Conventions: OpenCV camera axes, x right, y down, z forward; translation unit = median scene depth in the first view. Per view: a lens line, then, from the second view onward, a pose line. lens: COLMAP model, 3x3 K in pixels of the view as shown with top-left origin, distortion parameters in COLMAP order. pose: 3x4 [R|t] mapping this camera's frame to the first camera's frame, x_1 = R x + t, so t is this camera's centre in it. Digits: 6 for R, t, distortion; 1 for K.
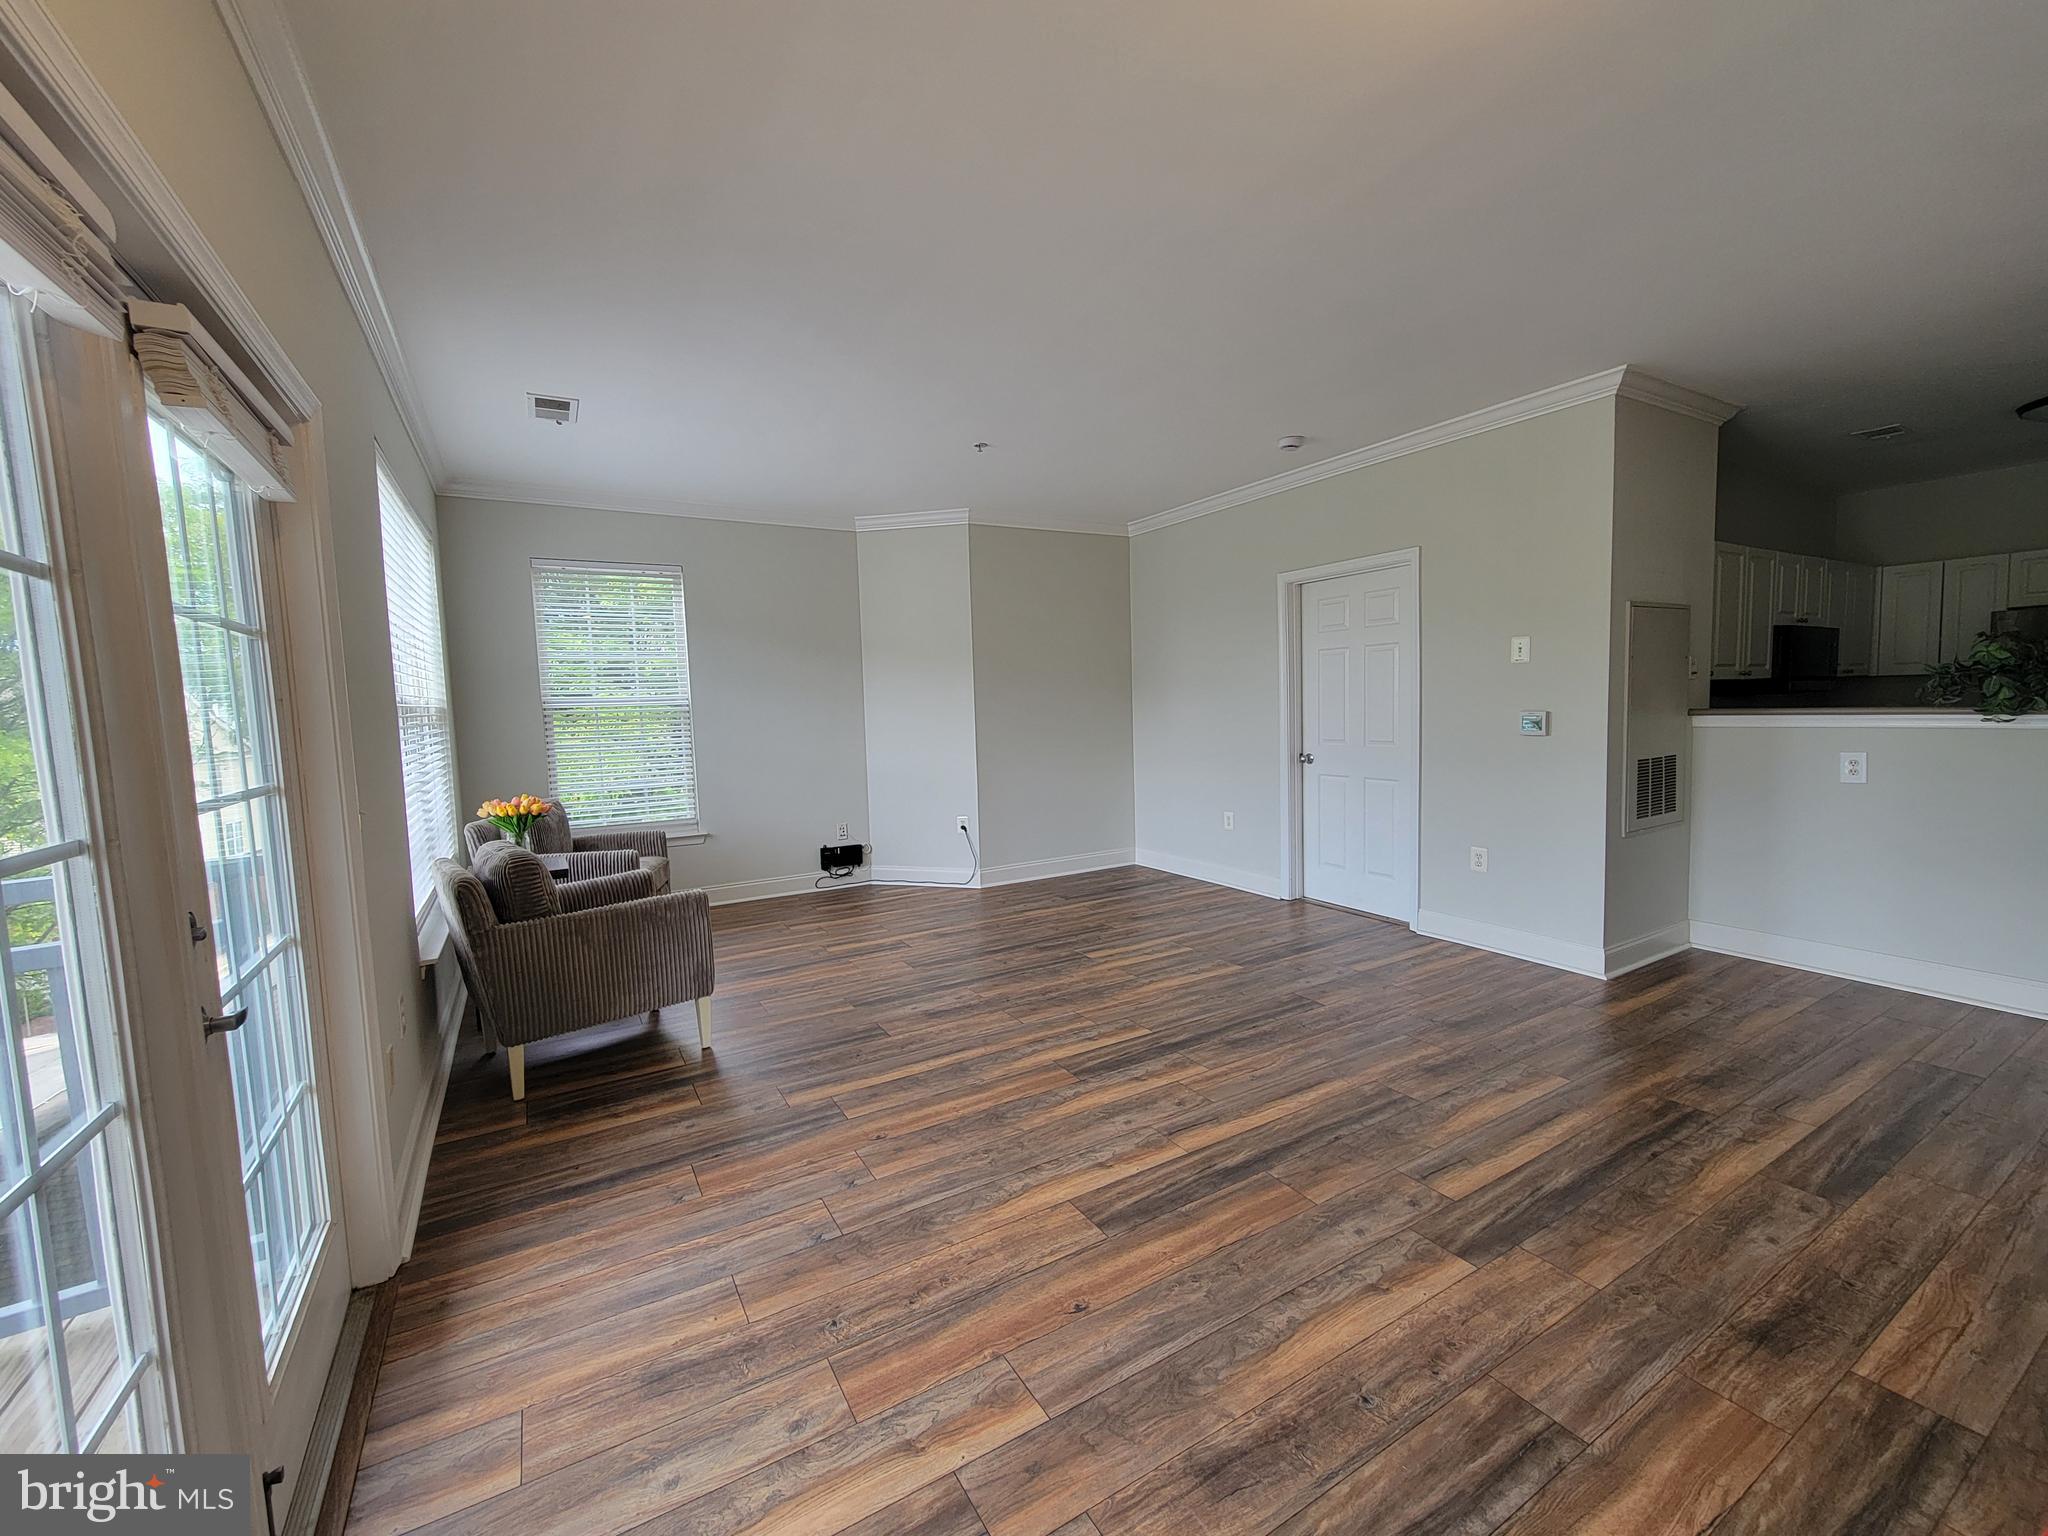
lens RADIAL K [[833.3, 0, 1024.0], [0, 833.3, 768.0], [0, 0, 1]] dist [-0.000176, -0.000034]
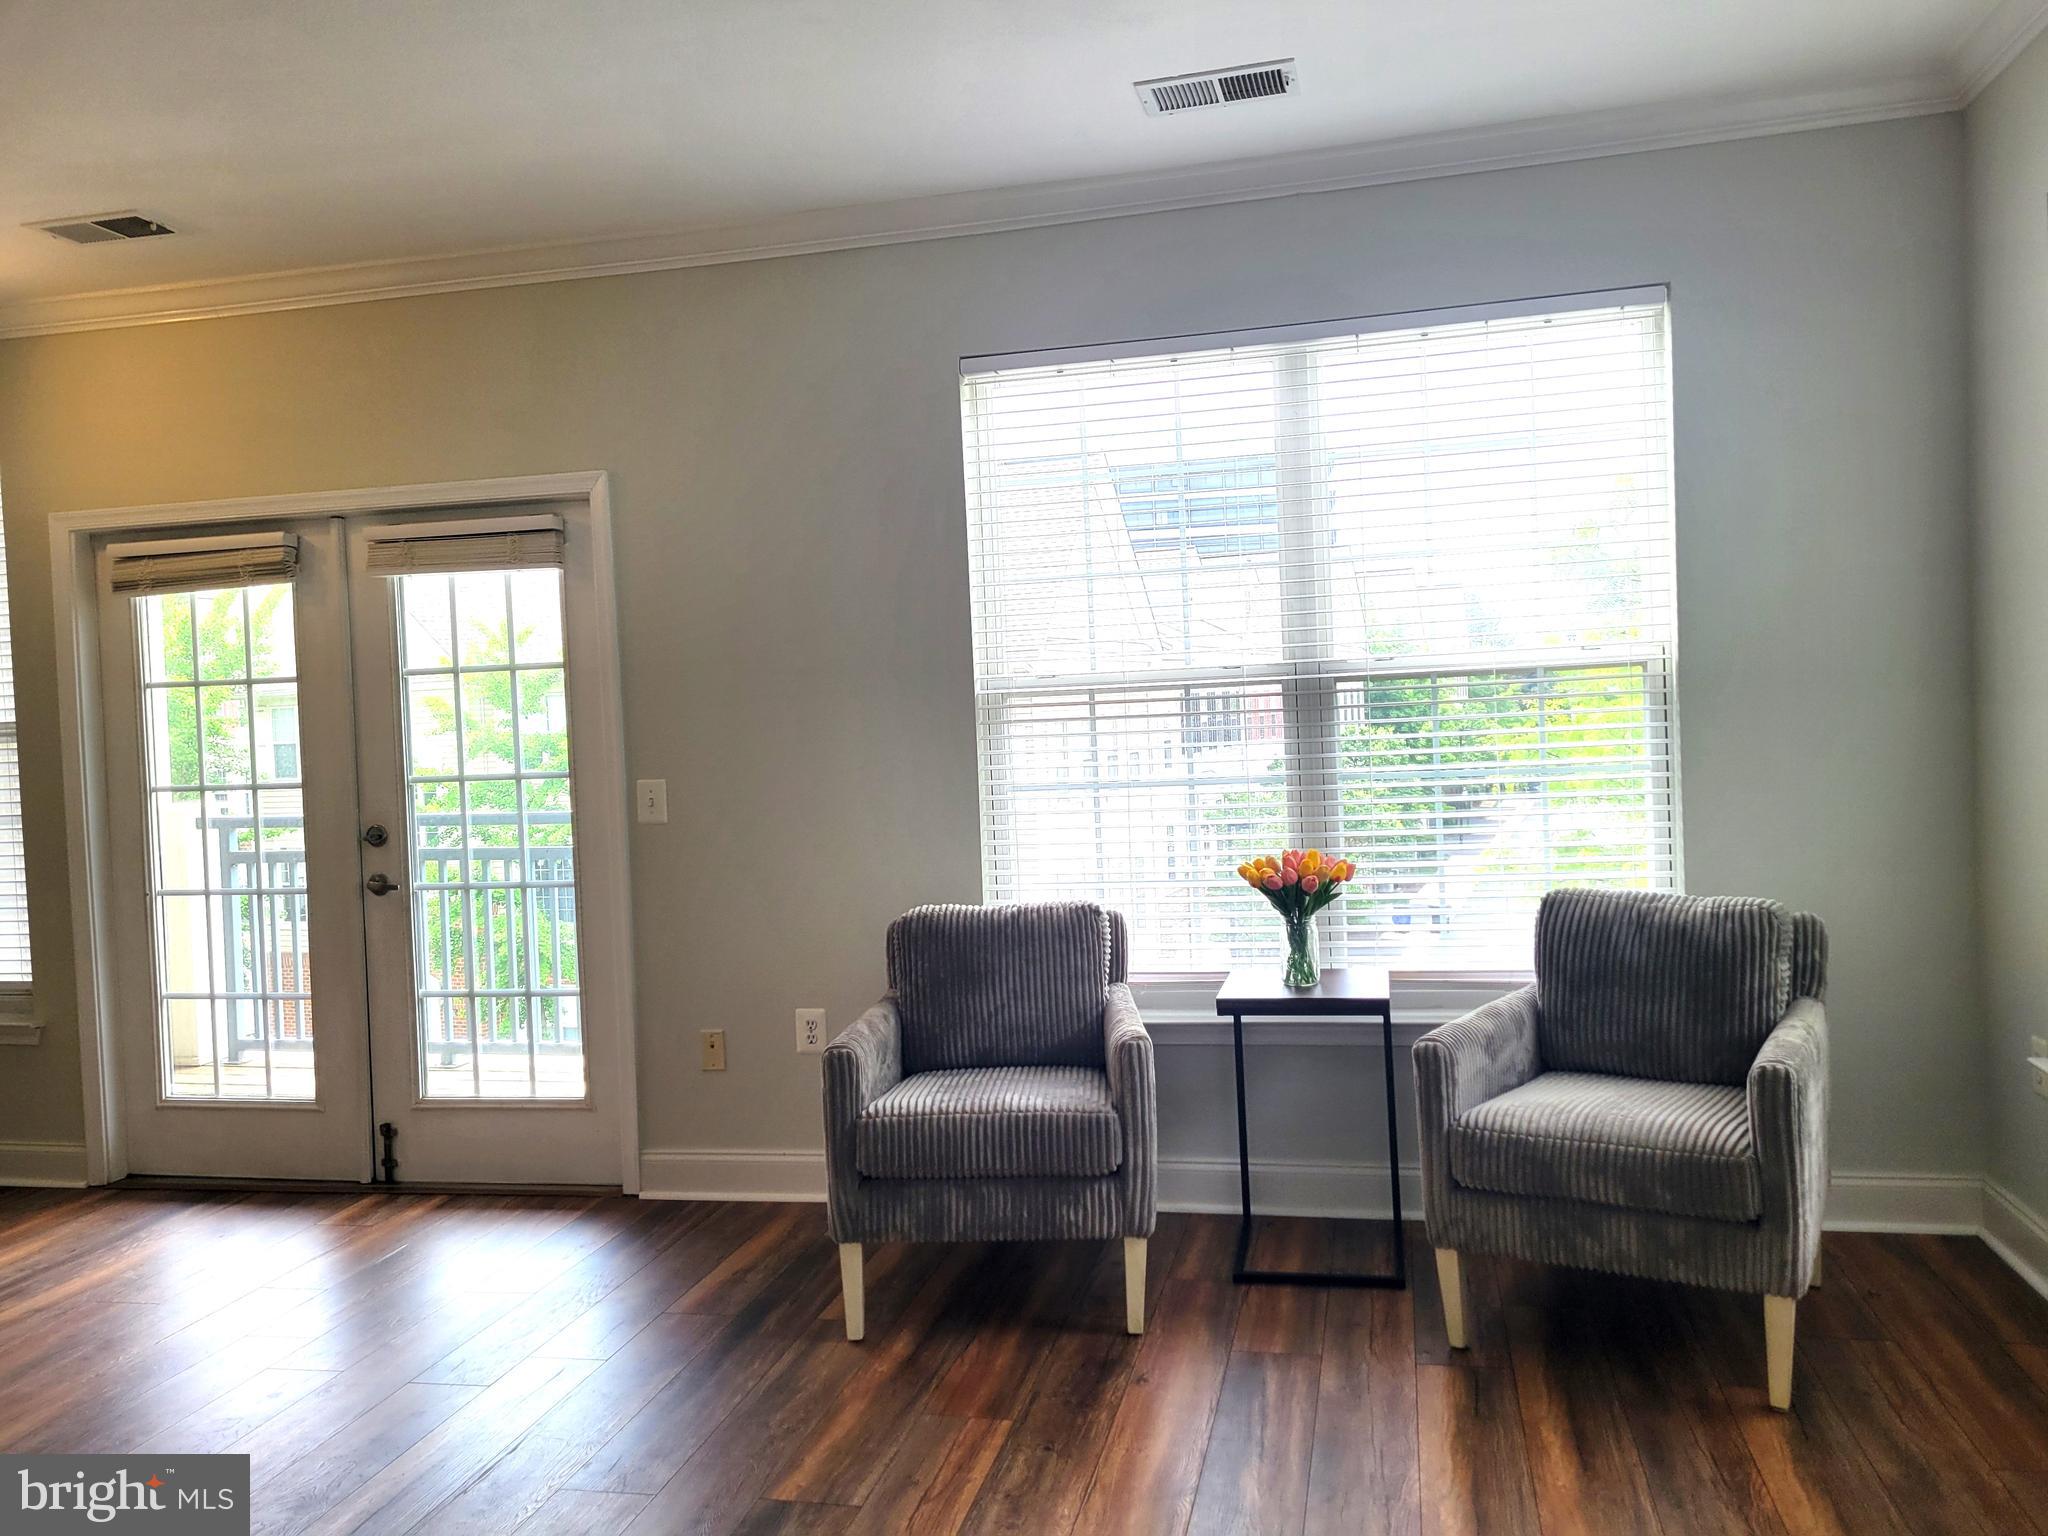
lens RADIAL K [[1536.4, 0, 1059.1], [0, 1536.4, 752.4], [0, 0, 1]] dist [0.071080, -0.063506]
pose [[-0.677813, 0.080422, -0.730823, 0.274327], [0.004279, 0.994414, 0.105461, -0.174604], [0.735222, 0.068356, -0.674371, 2.055514]]
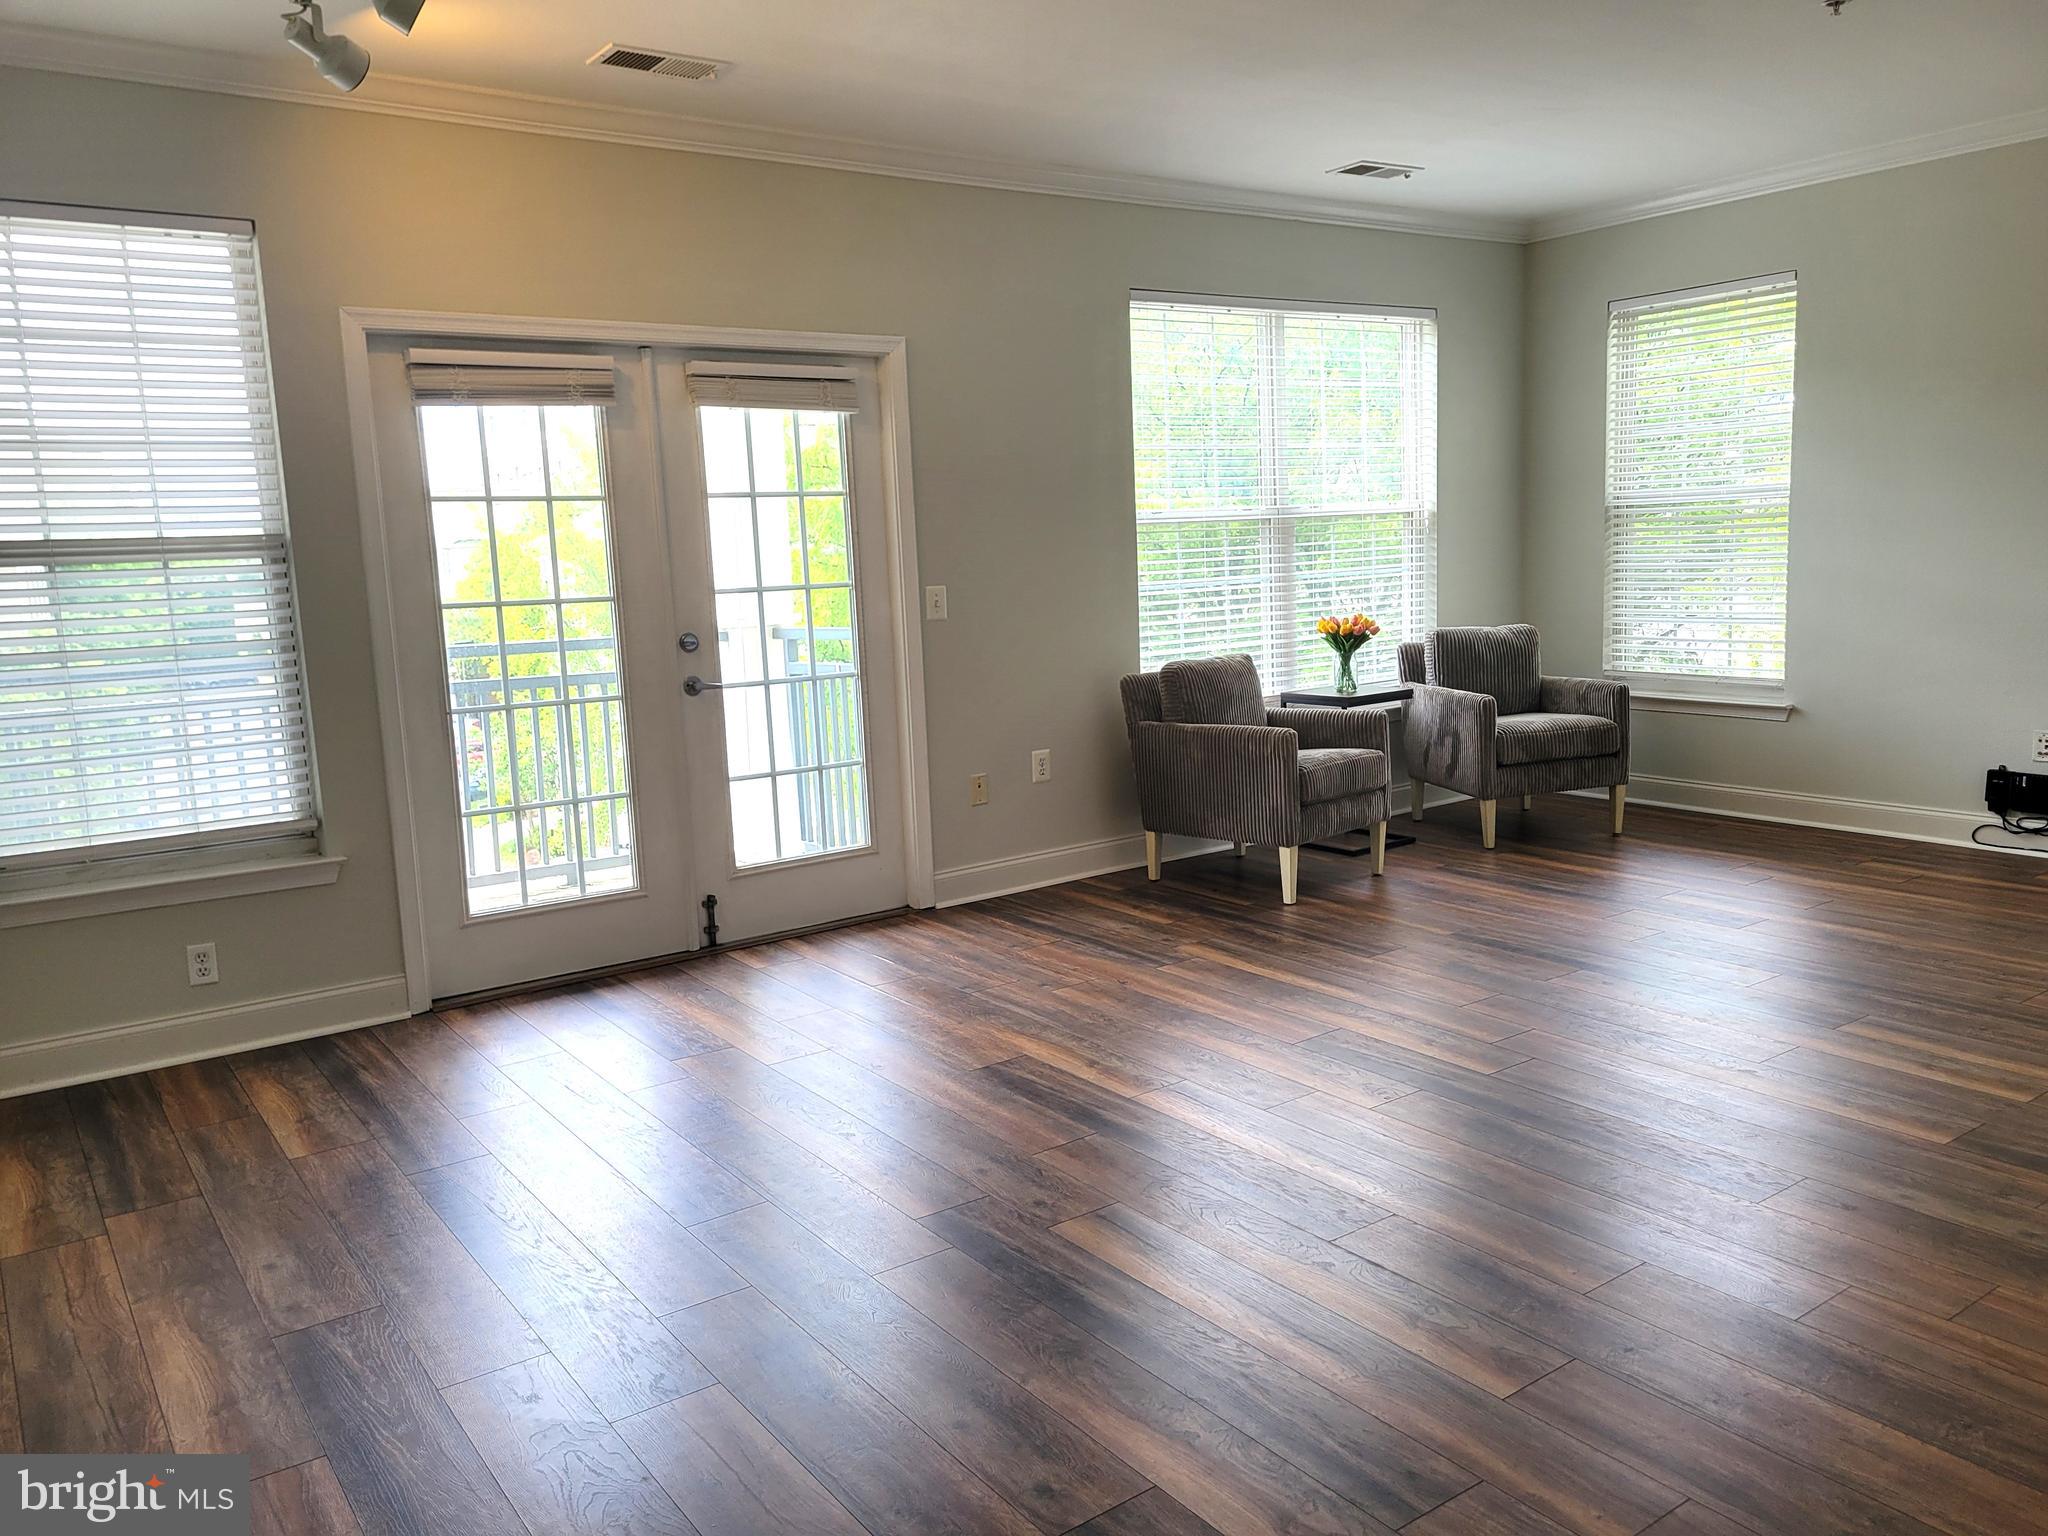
lens RADIAL K [[1541.4, 0, 1053.6], [0, 1541.4, 751.3], [0, 0, 1]] dist [0.076242, -0.075693]
pose [[0.098280, 0.161448, -0.981975, 1.426168], [-0.042402, 0.986536, 0.157954, -0.097134], [0.994255, 0.026114, 0.103802, 0.666660]]
